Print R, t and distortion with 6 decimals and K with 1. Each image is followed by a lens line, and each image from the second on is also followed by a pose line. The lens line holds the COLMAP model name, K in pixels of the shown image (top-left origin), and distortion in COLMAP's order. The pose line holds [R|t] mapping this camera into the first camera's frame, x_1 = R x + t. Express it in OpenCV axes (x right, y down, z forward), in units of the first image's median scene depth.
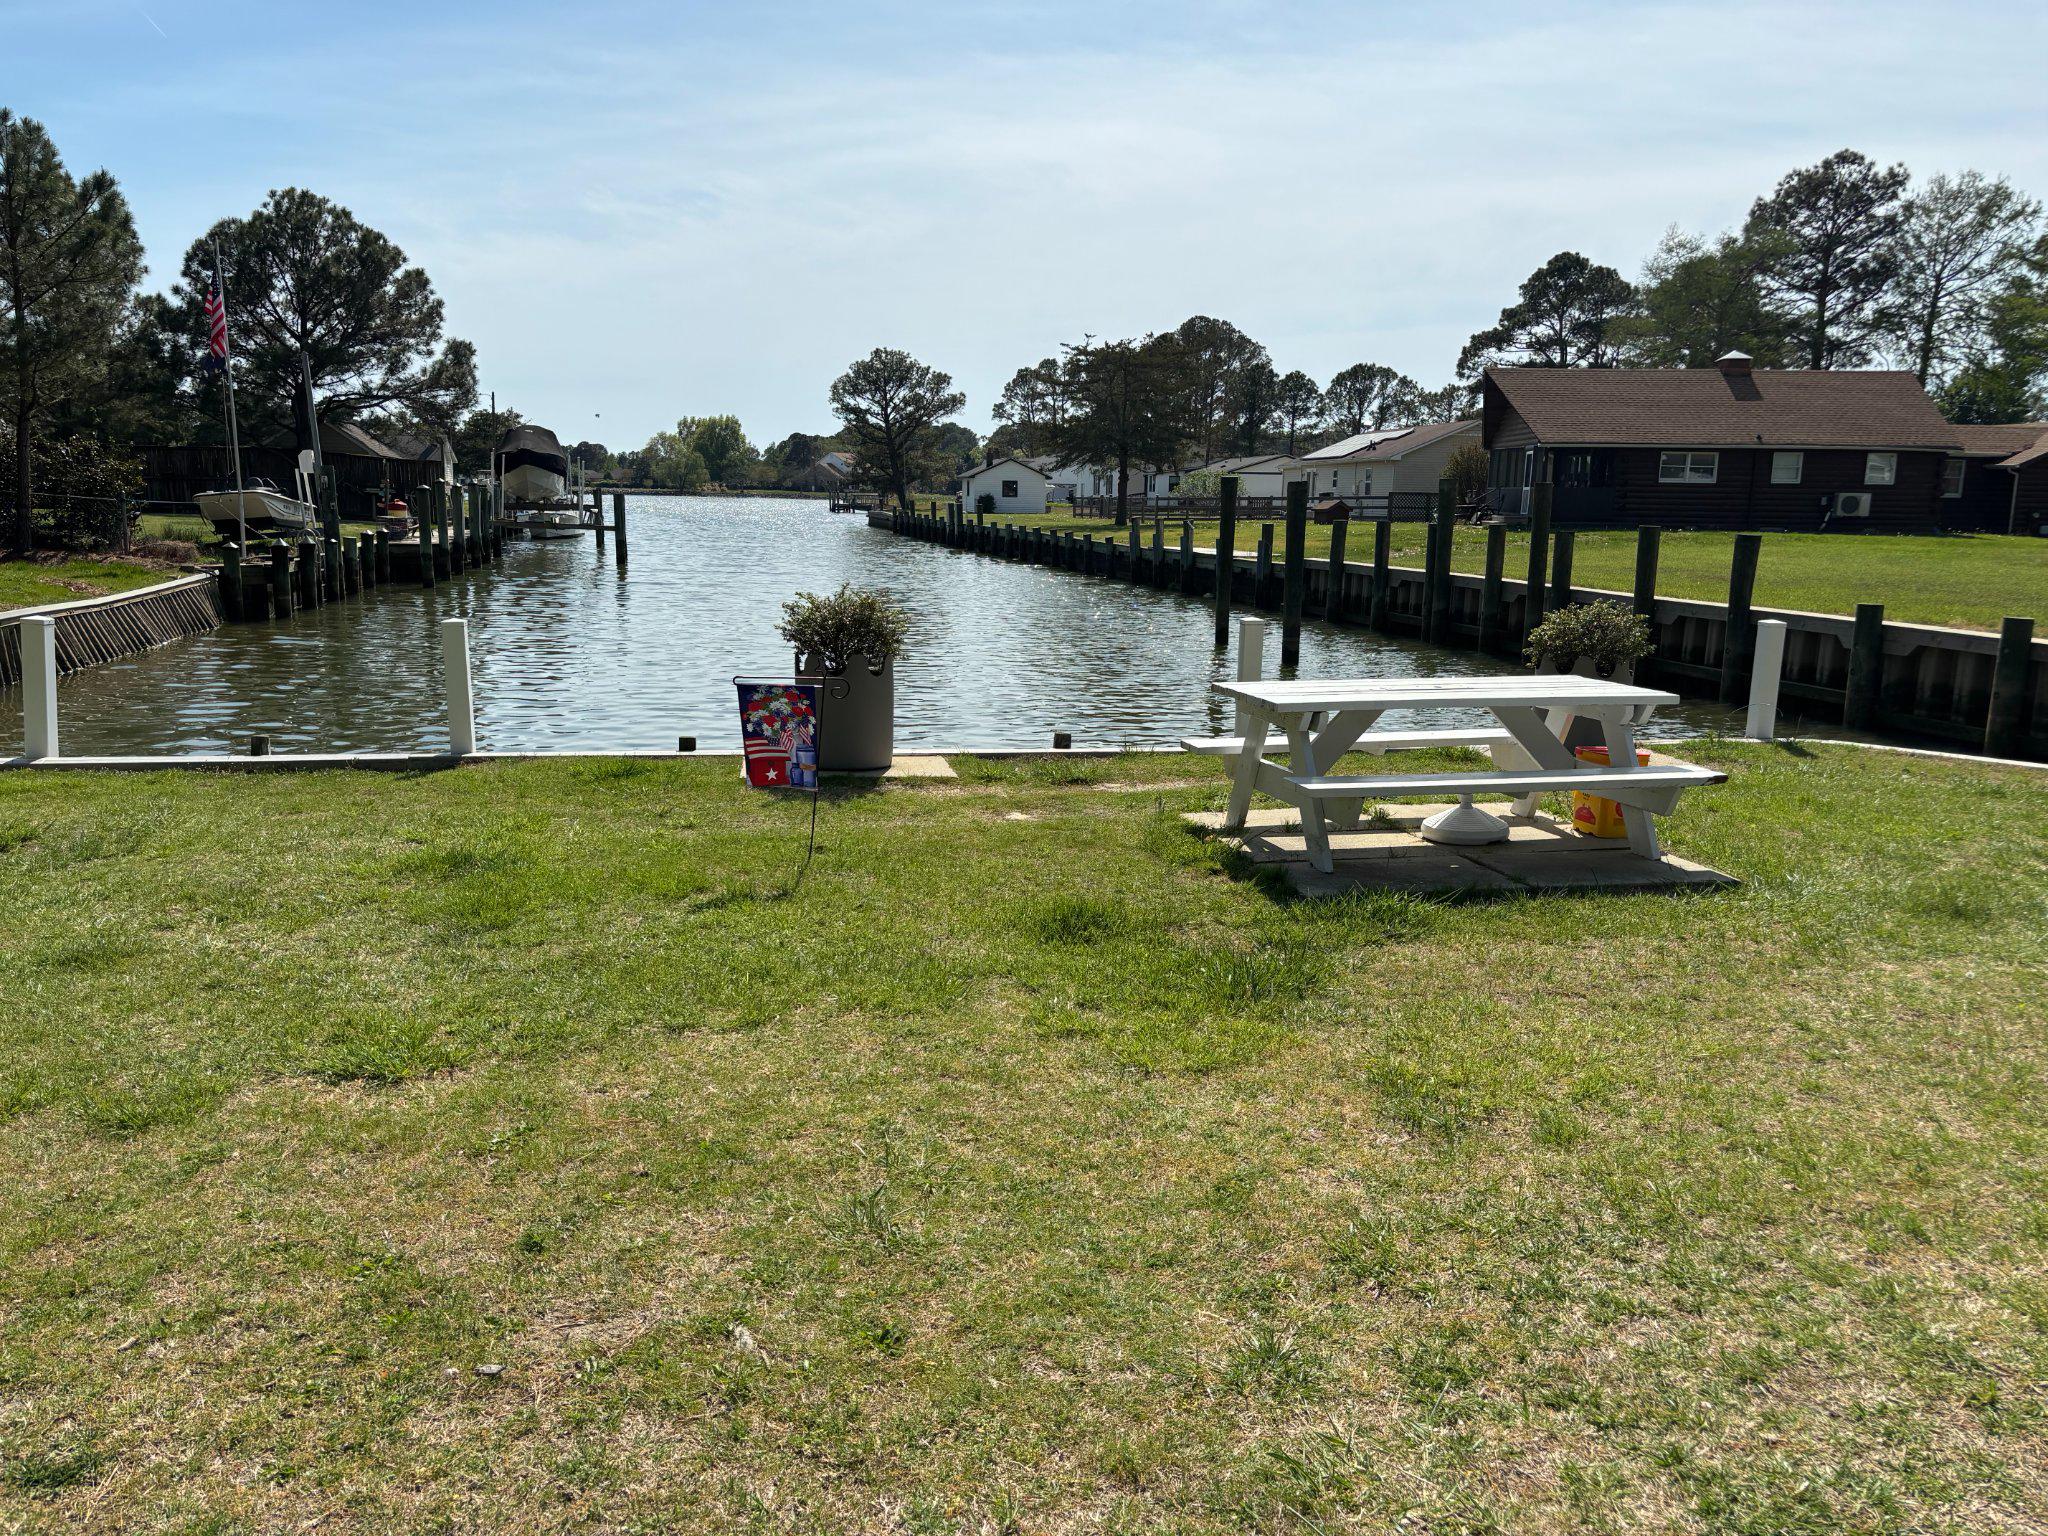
lens RADIAL K [[1532.6, 0, 1032.8], [0, 1532.6, 778.1], [0, 0, 1]] dist [0.007183, -0.002901]
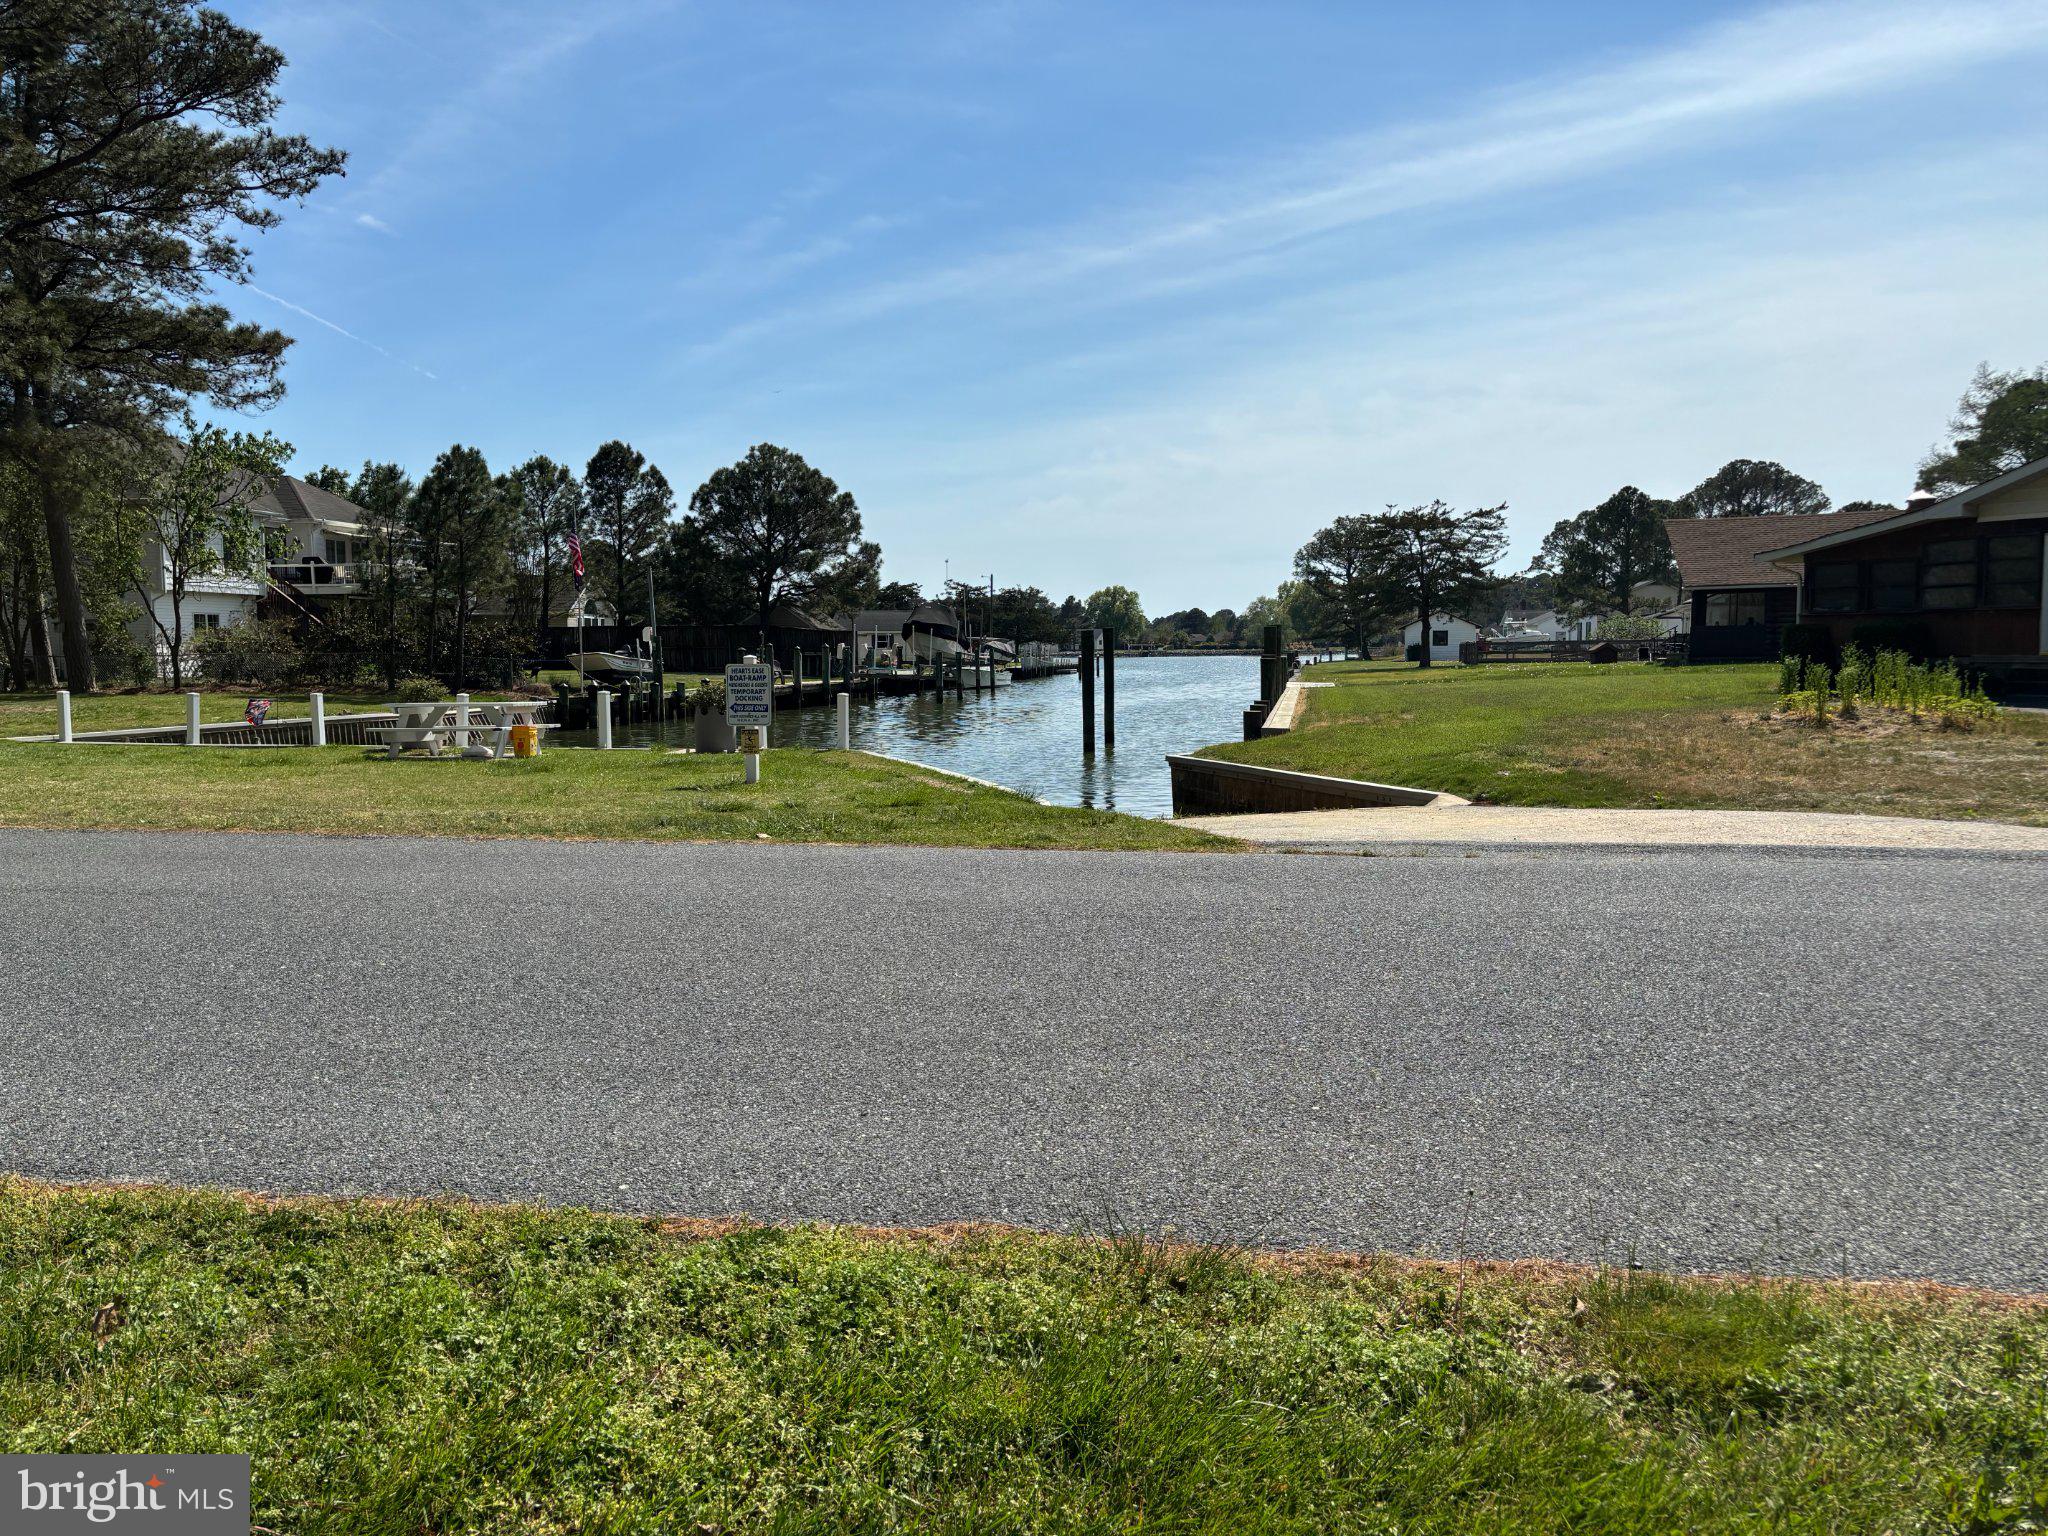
lens RADIAL K [[1532.6, 0, 1032.8], [0, 1532.6, 778.1], [0, 0, 1]] dist [0.007183, -0.002901]
pose [[0.913362, 0.009495, -0.407039, 0.170236], [-0.050926, 0.994541, -0.091074, 0.019911], [0.403952, 0.103912, 0.908859, -0.079370]]
